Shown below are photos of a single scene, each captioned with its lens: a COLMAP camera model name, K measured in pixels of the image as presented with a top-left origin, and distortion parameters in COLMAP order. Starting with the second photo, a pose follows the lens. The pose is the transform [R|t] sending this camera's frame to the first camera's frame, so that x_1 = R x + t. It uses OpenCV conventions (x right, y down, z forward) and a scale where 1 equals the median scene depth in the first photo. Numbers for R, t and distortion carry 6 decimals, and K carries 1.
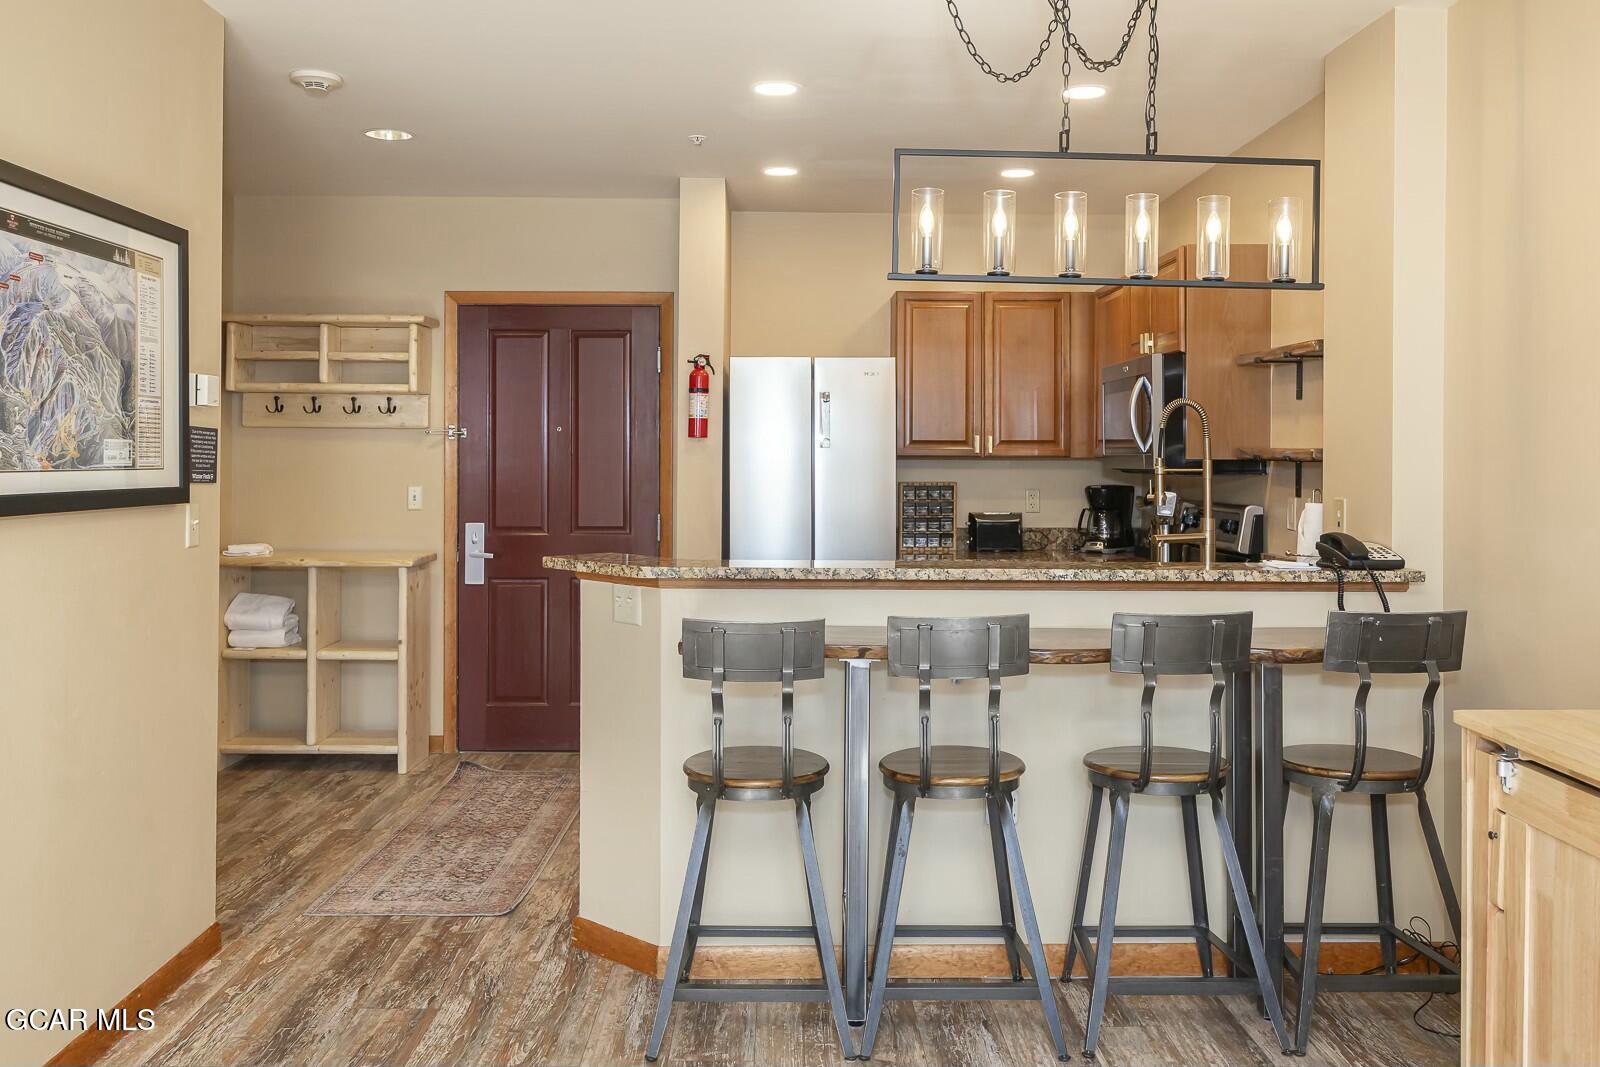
lens RADIAL K [[1343.5, 0, 801.8], [0, 1343.5, 453.6], [0, 0, 1]] dist [-0.000292, 0.004871]
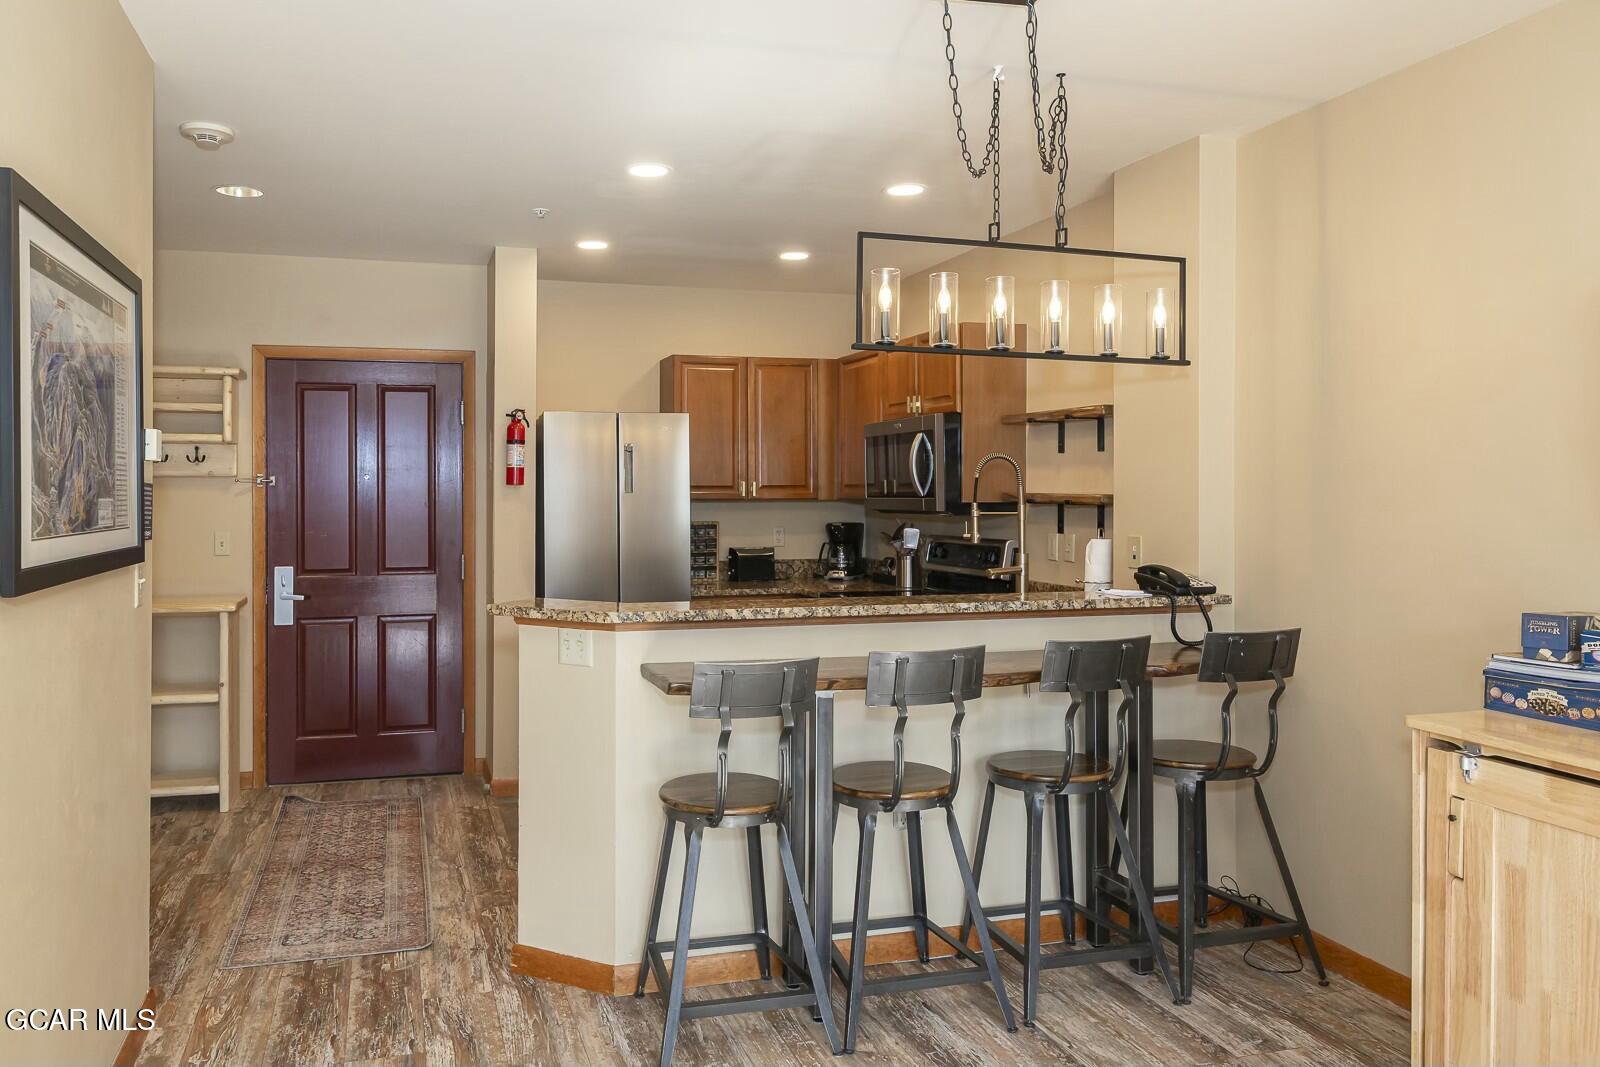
lens RADIAL K [[1140.1, 0, 696.4], [0, 1140.1, 491.0], [0, 0, 1]] dist [0.003560, -0.003103]
pose [[0.969707, -0.006511, 0.244184, -0.187699], [0.006140, 0.999979, 0.002280, -0.009409], [-0.244194, -0.000712, 0.969726, 0.073828]]
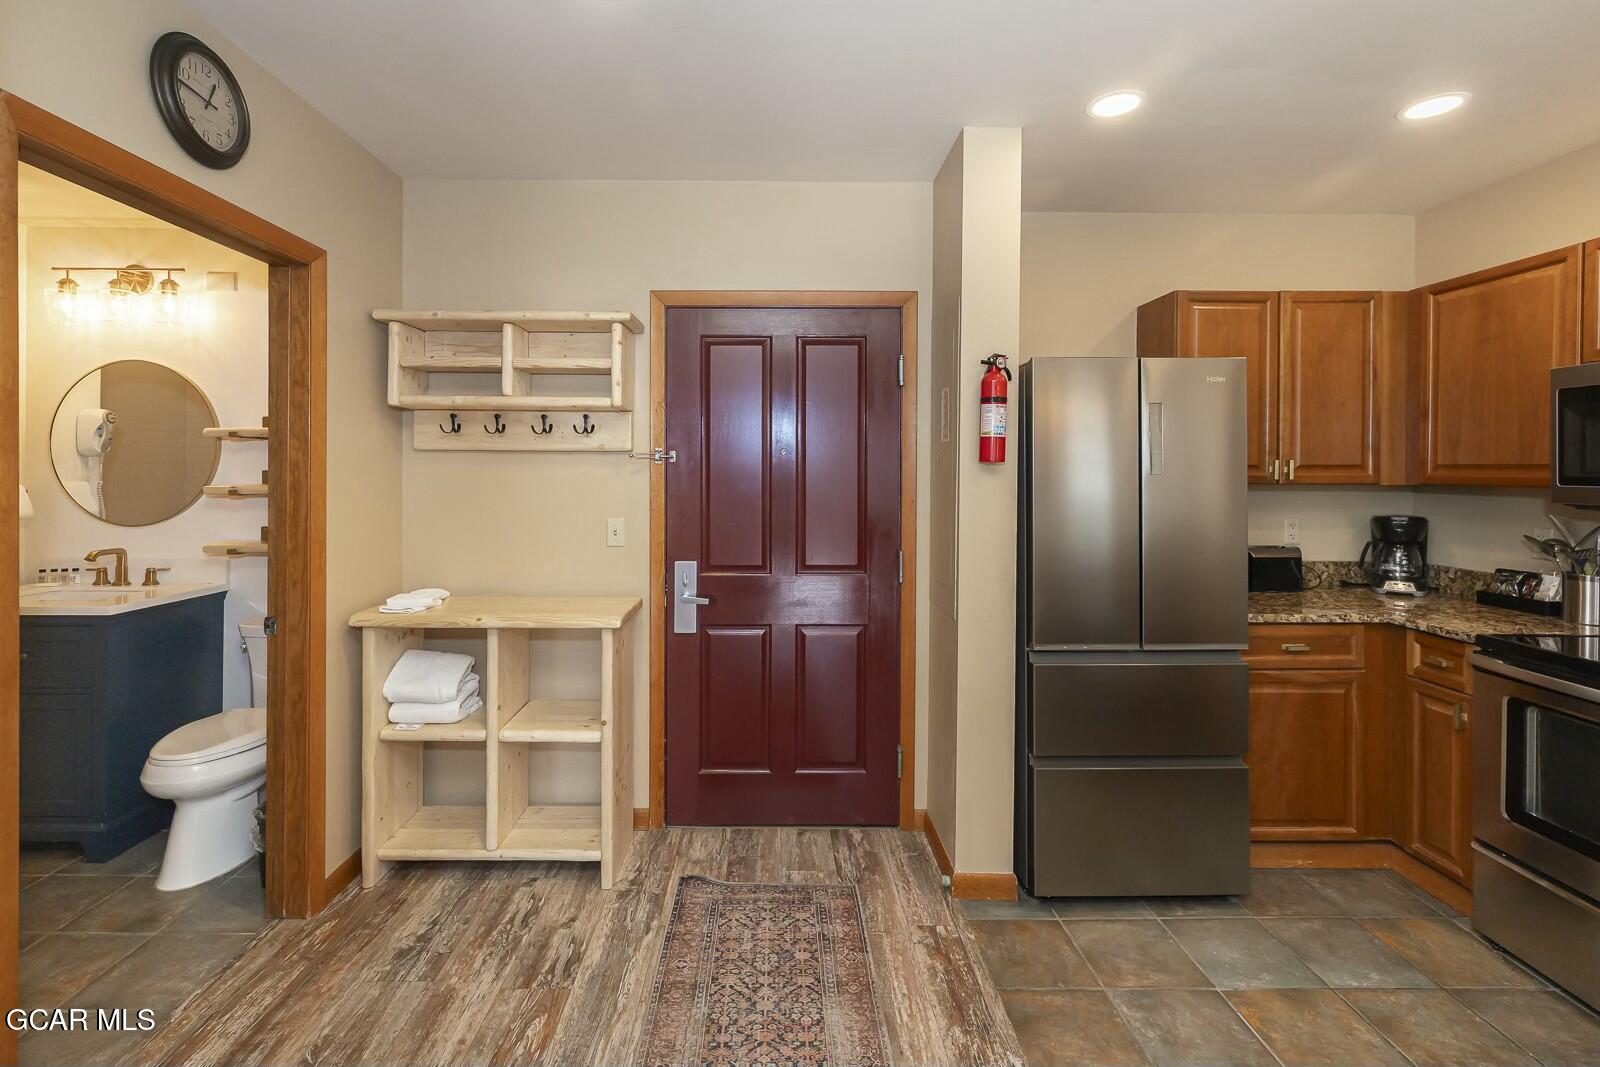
lens RADIAL K [[722.2, 0, 782.7], [0, 722.2, 472.6], [0, 0, 1]] dist [-0.002360, 0.001220]
pose [[0.999993, -0.001008, -0.003520, -0.227903], [0.001031, 0.999978, 0.006580, -0.010295], [0.003513, -0.006583, 0.999972, 0.684396]]
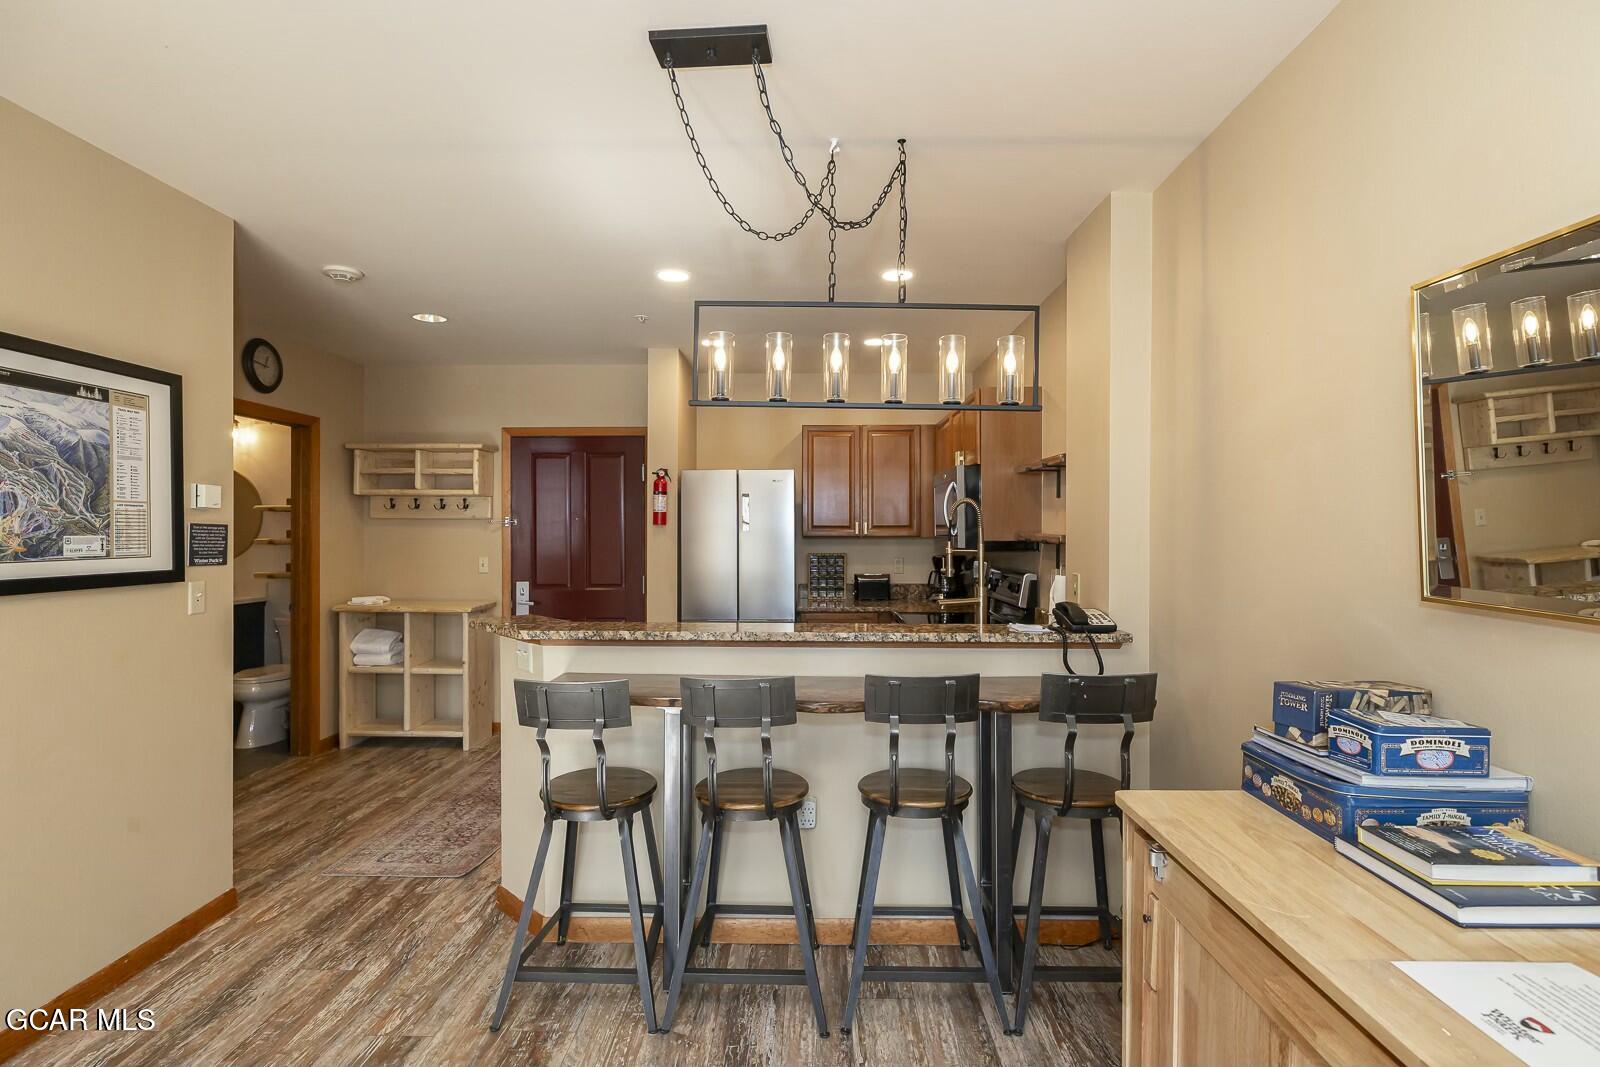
lens RADIAL K [[777.4, 0, 799.1], [0, 777.4, 531.9], [0, 0, 1]] dist [-0.001958, -0.001101]
pose [[0.999393, -0.002878, -0.034727, 0.122349], [0.003067, 0.999981, 0.005387, -0.009978], [0.034710, -0.005490, 0.999382, 0.178752]]
